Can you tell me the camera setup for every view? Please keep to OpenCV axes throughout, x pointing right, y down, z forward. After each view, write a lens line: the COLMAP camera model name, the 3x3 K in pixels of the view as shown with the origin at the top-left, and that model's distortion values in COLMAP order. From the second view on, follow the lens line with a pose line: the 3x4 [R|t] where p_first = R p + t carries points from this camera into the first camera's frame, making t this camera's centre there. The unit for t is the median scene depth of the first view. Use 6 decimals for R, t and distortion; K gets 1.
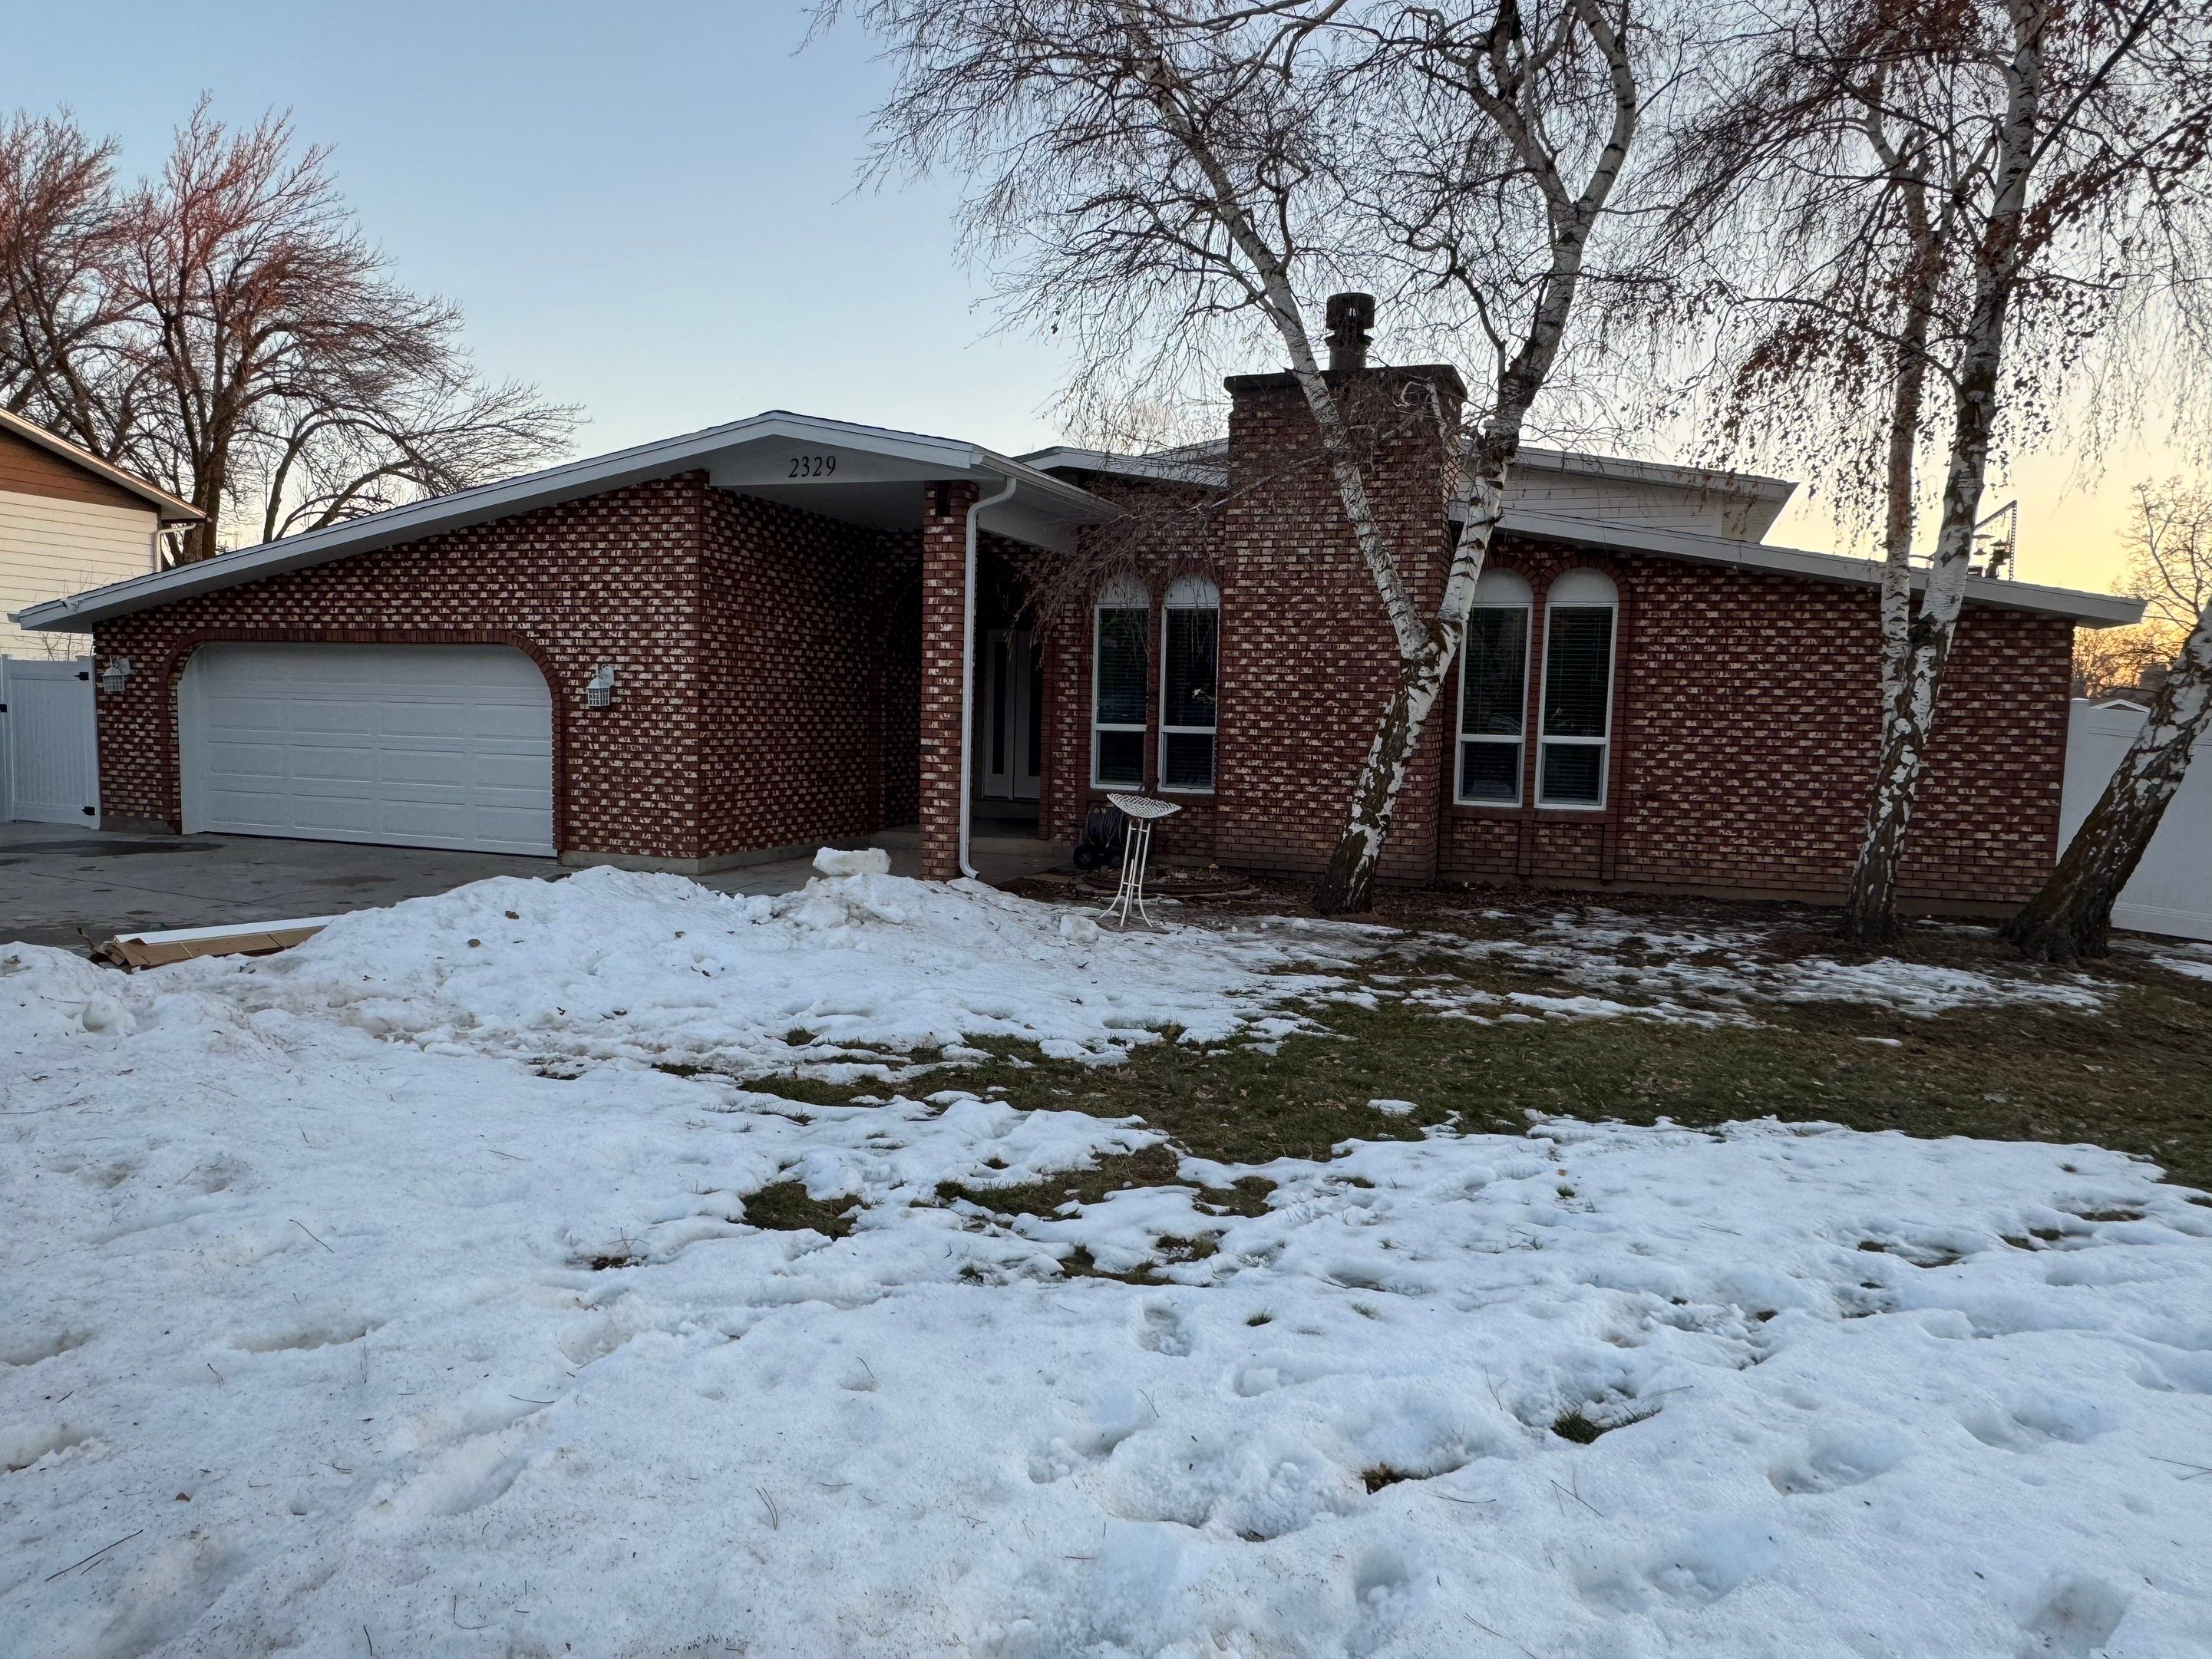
lens RADIAL K [[1459.5, 0, 1111.9], [0, 1459.5, 835.9], [0, 0, 1]] dist [0.000616, -0.000002]
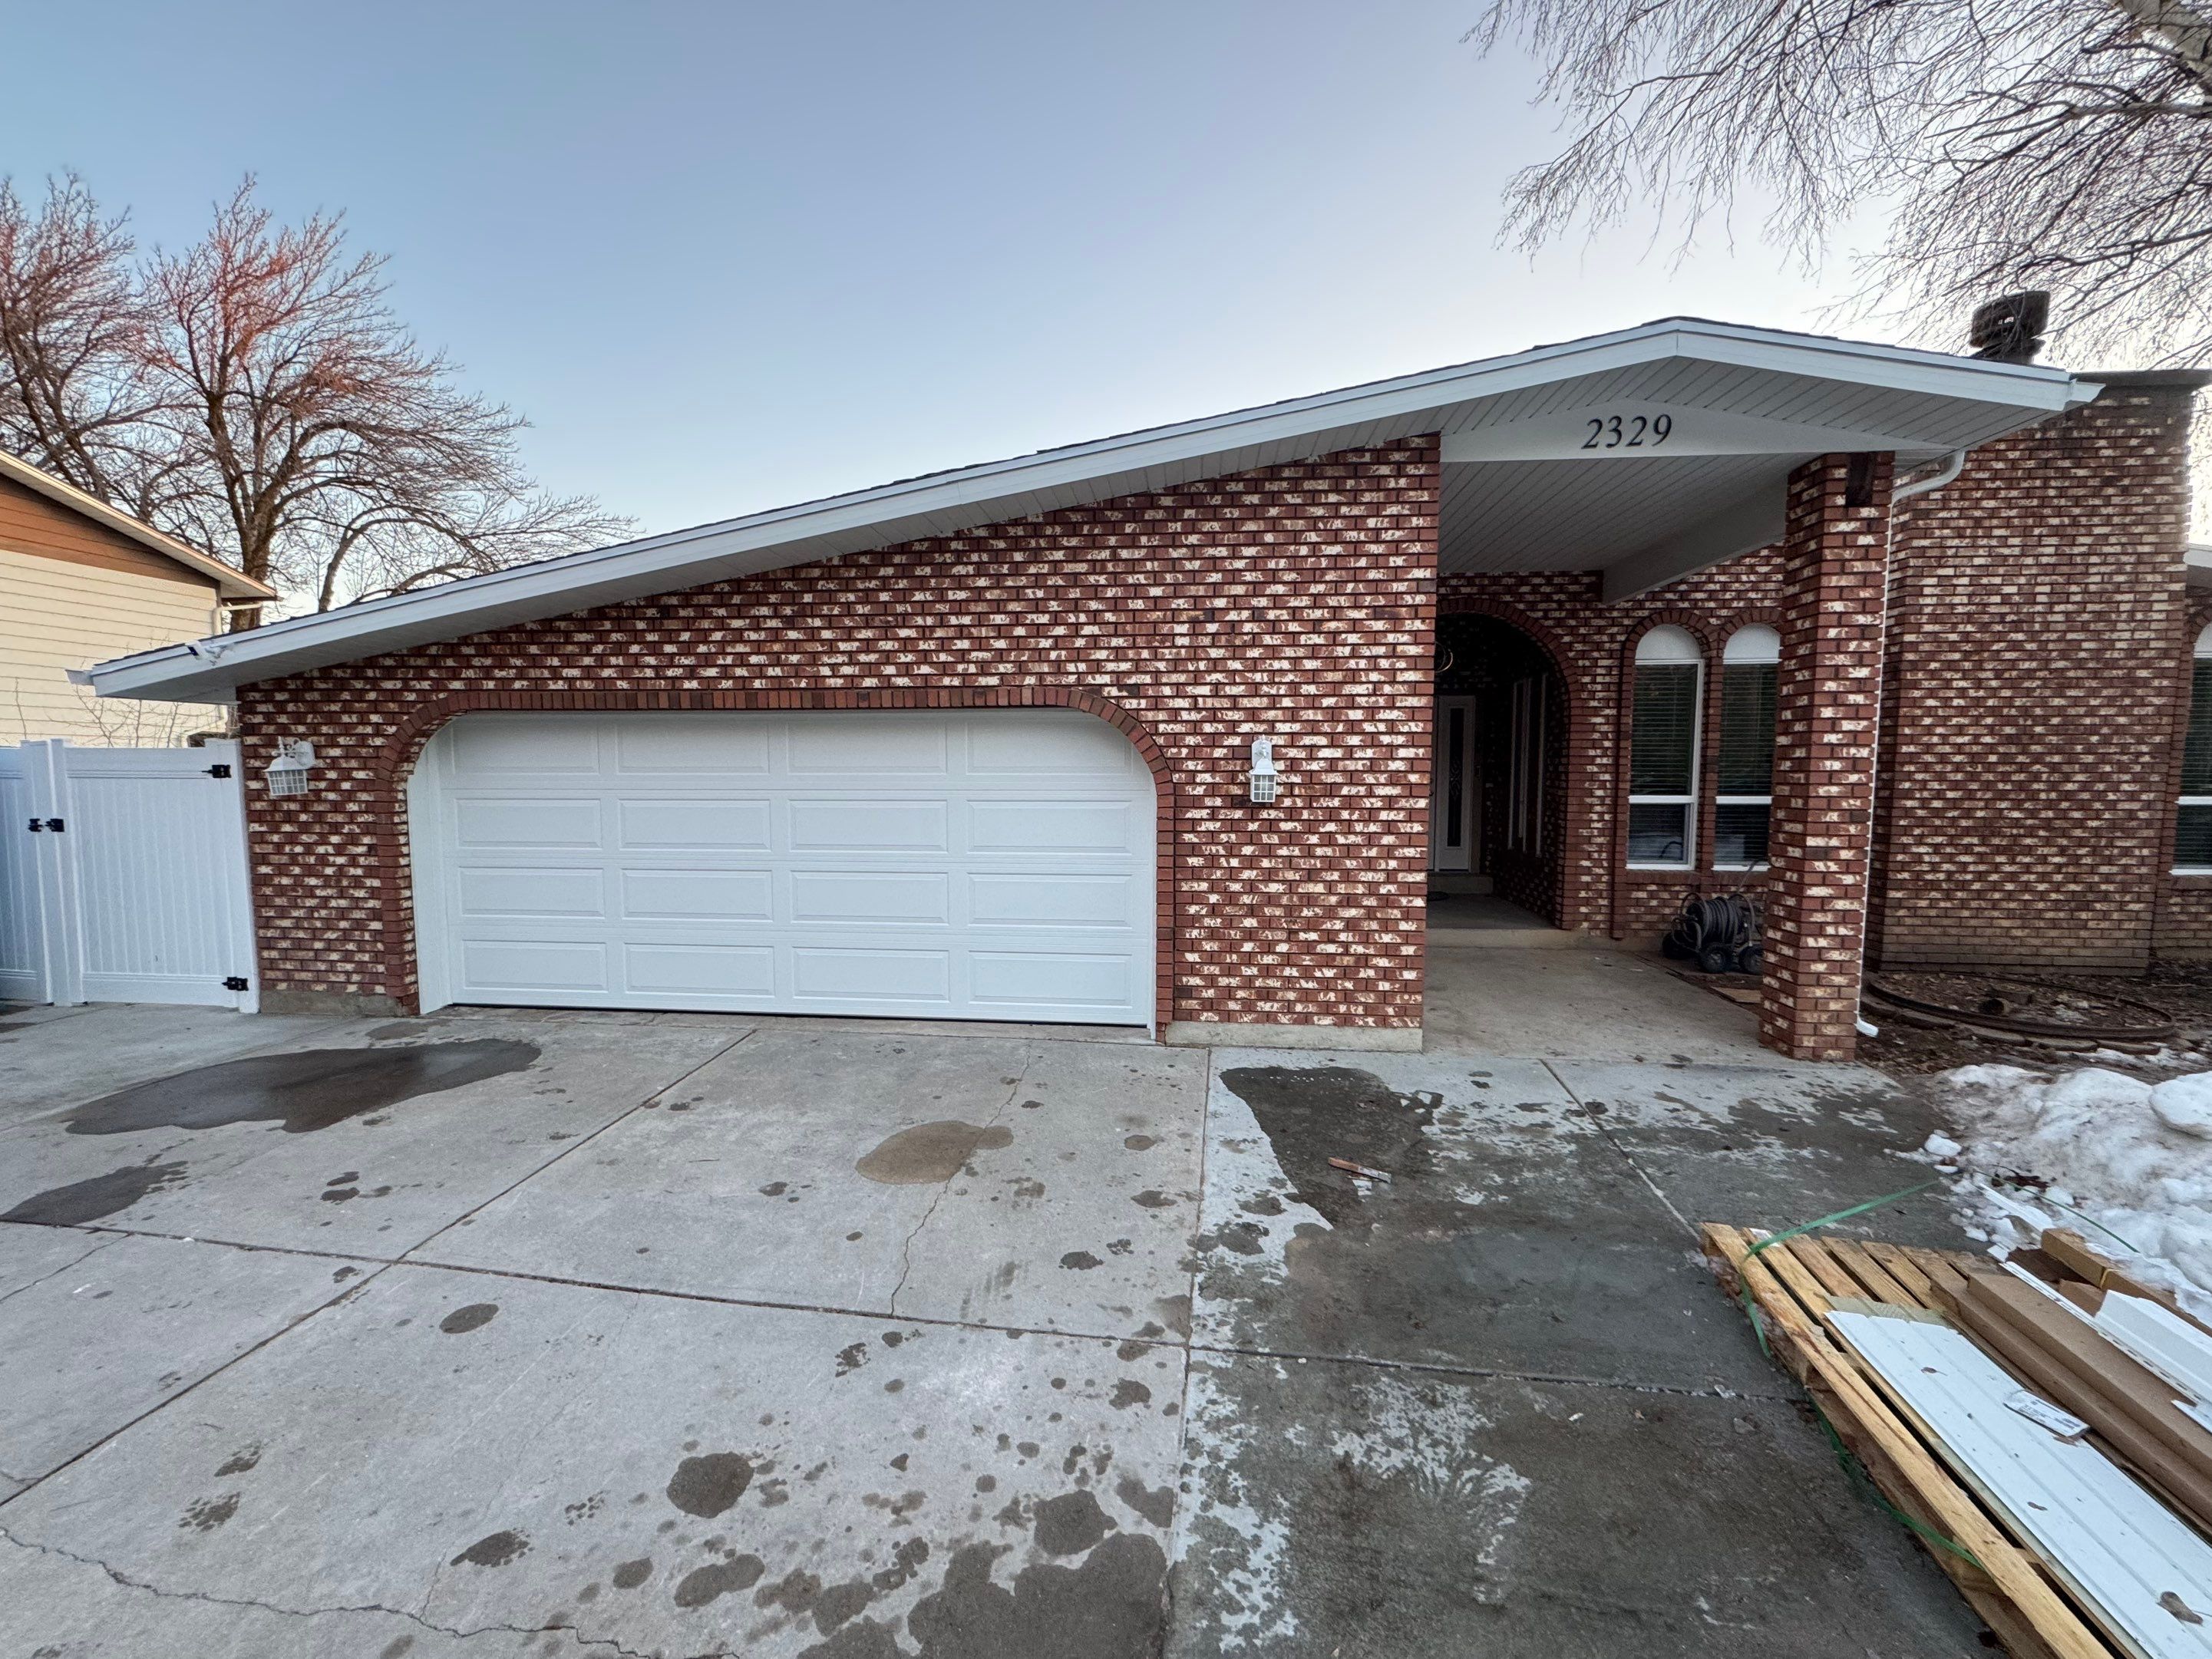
lens RADIAL K [[878.9, 0, 1097.3], [0, 878.9, 826.8], [0, 0, 1]] dist [-0.002227, -0.000010]
pose [[0.967403, -0.042136, 0.249711, -0.509410], [0.045424, 0.998940, -0.007414, -0.077058], [-0.249134, 0.018515, 0.968292, 0.635132]]
